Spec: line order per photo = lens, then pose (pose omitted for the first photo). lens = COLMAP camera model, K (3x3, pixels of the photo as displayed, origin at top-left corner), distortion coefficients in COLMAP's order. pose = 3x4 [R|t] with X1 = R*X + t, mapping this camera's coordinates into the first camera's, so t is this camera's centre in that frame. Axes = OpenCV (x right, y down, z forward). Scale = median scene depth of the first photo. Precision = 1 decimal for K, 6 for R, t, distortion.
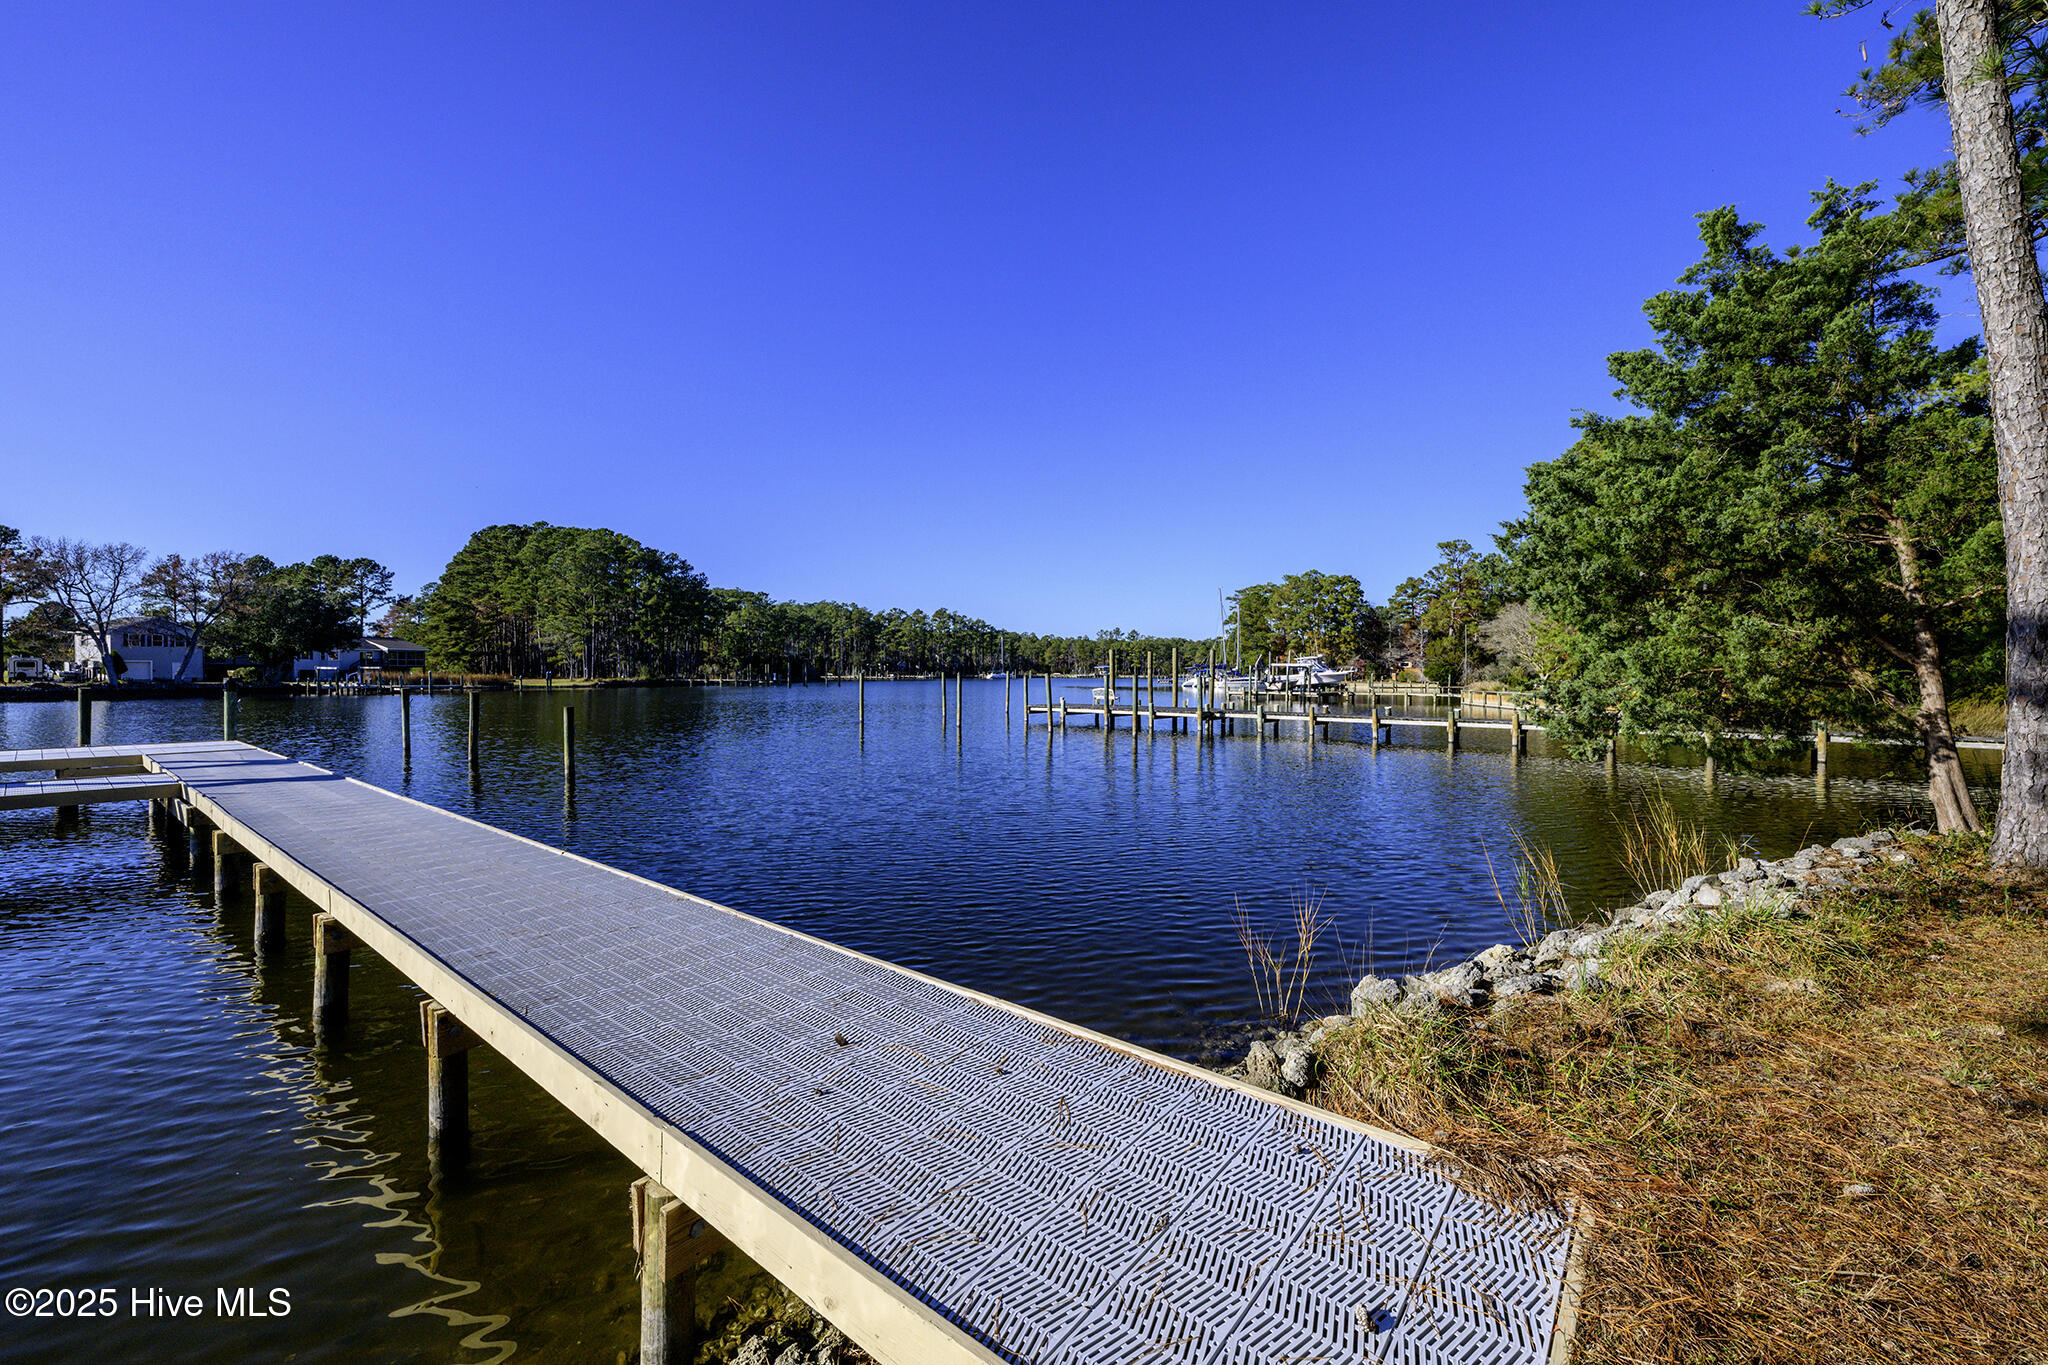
lens RADIAL K [[809.5, 0, 1024.0], [0, 809.5, 682.5], [0, 0, 1]] dist [0.003825, 0.000582]
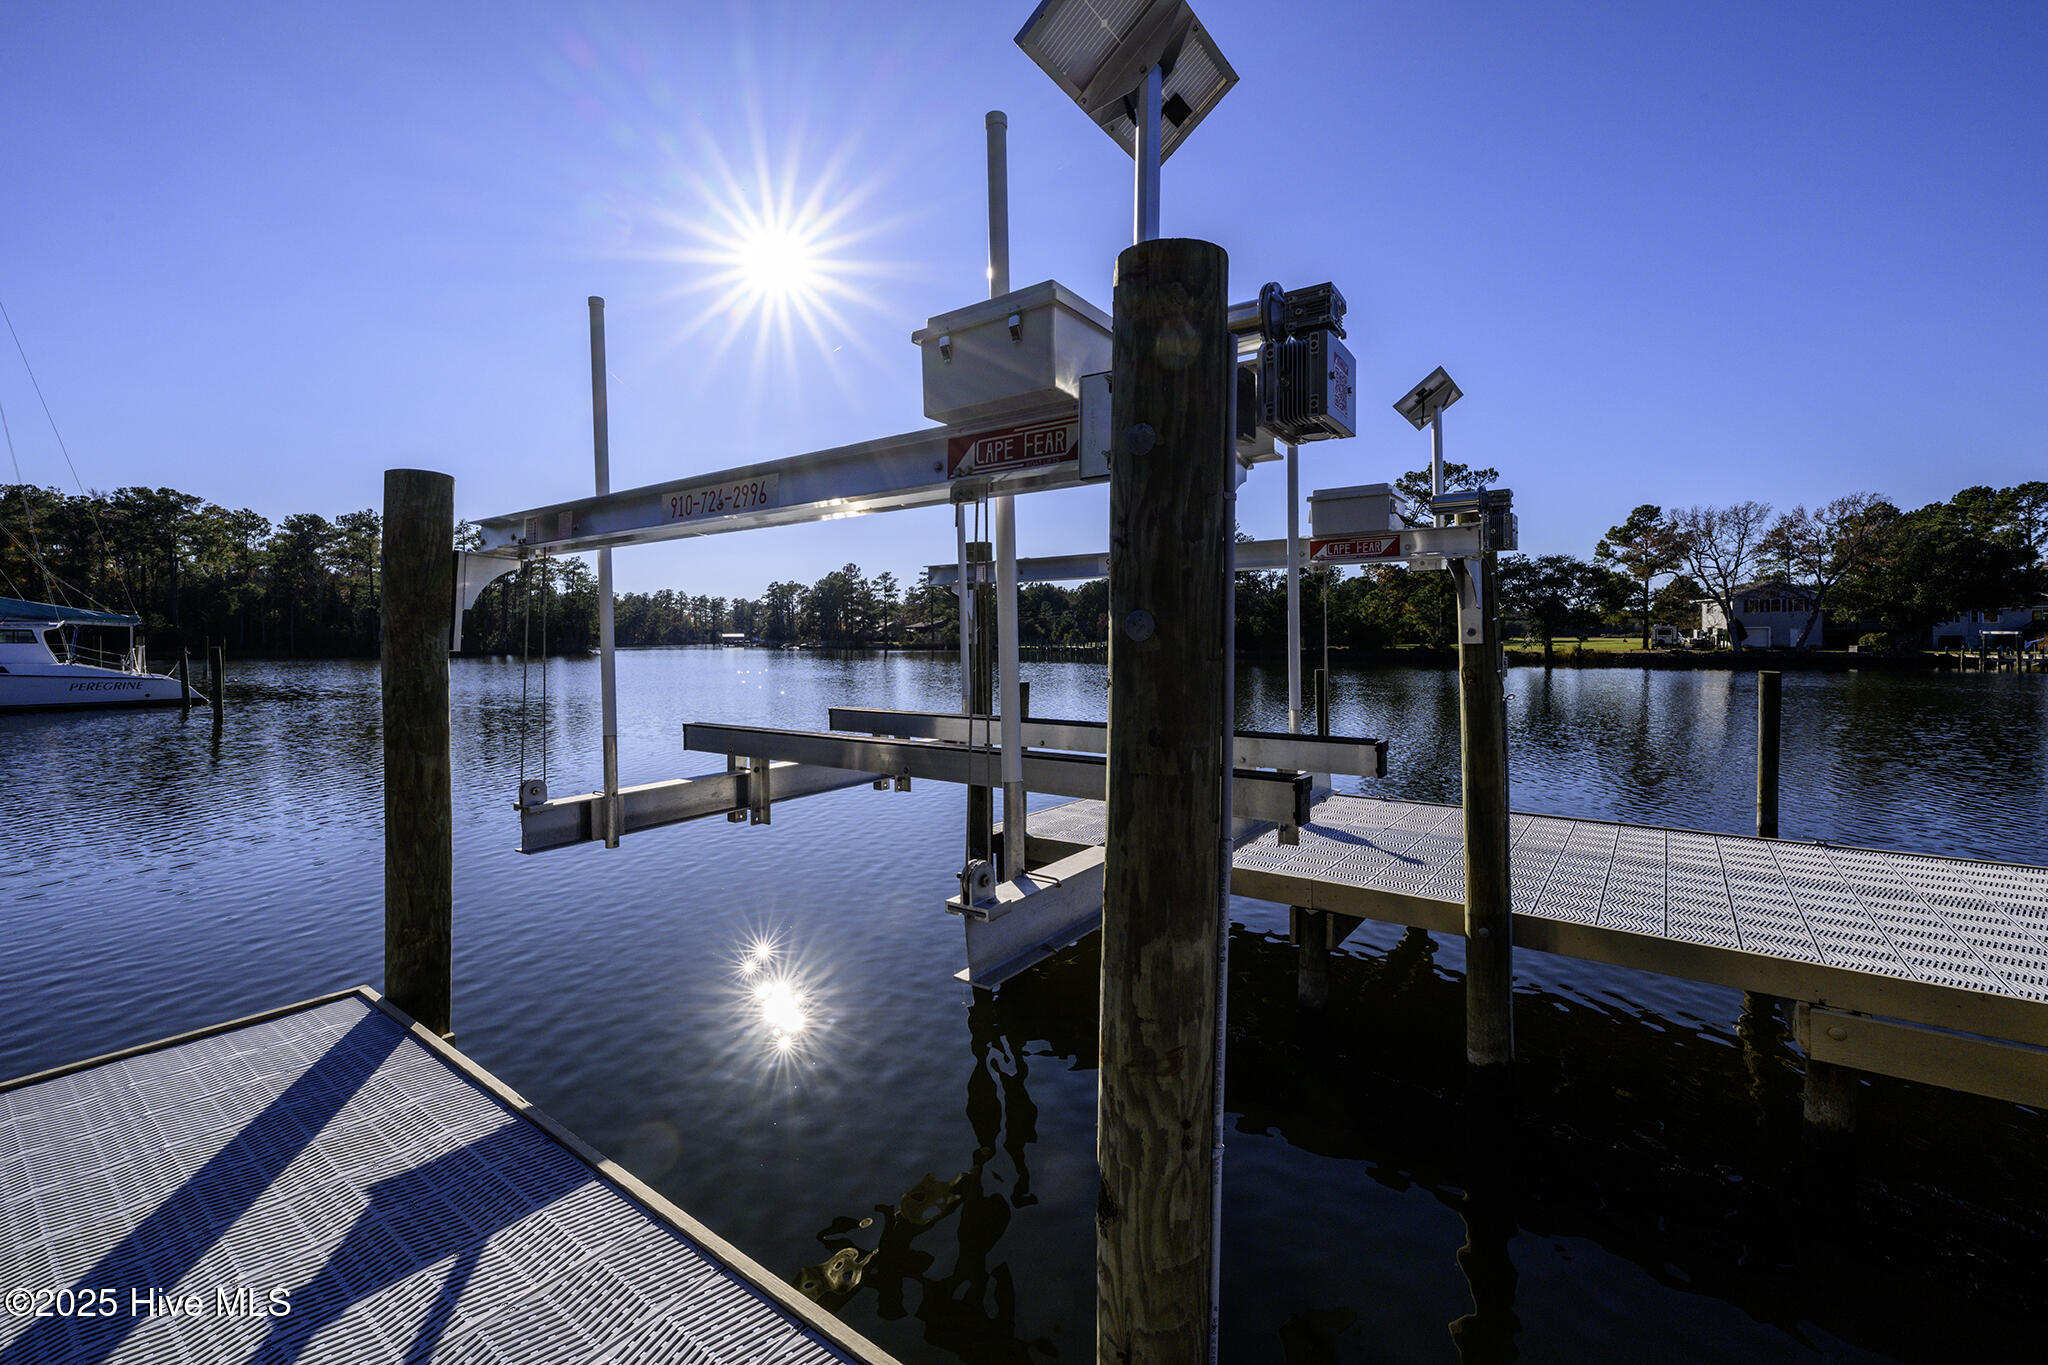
lens RADIAL K [[841.9, 0, 997.1], [0, 841.9, 637.9], [0, 0, 1]] dist [-0.001016, -0.000310]
pose [[0.016021, -0.004080, -0.999863, -0.119642], [-0.010023, 0.999941, -0.004241, -0.001082], [0.999821, 0.010089, 0.015979, 0.094812]]
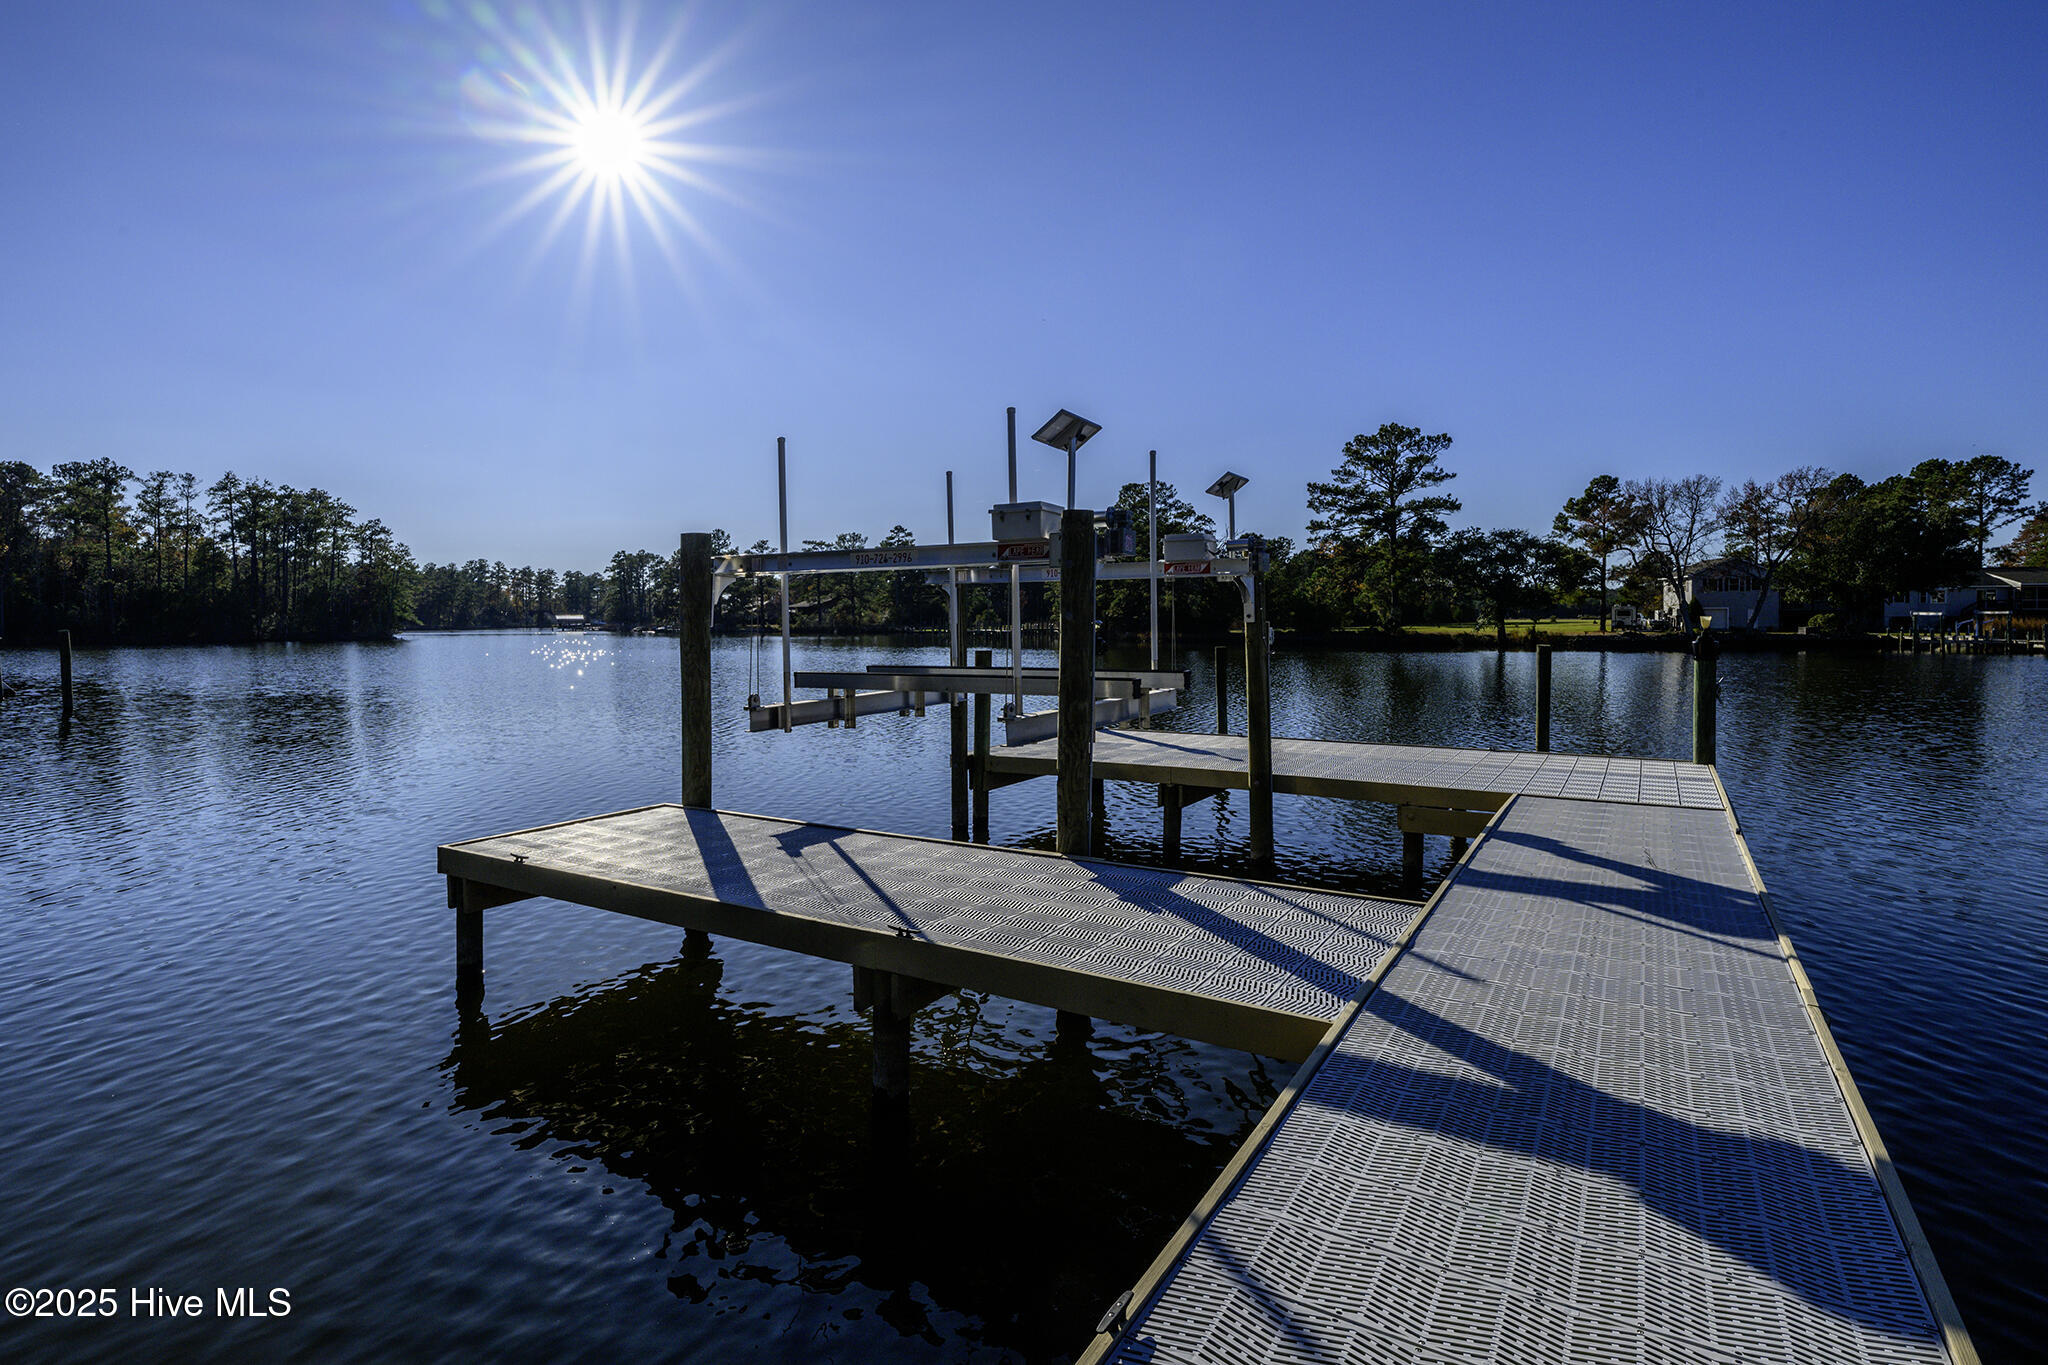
lens RADIAL K [[1033.6, 0, 1018.4], [0, 1033.6, 631.6], [0, 0, 1]] dist [0.005138, 0.001032]
pose [[0.140288, 0.007484, -0.990082, -0.070517], [-0.008458, 0.999944, 0.006360, -0.001109], [0.990075, 0.007482, 0.140343, 0.084679]]
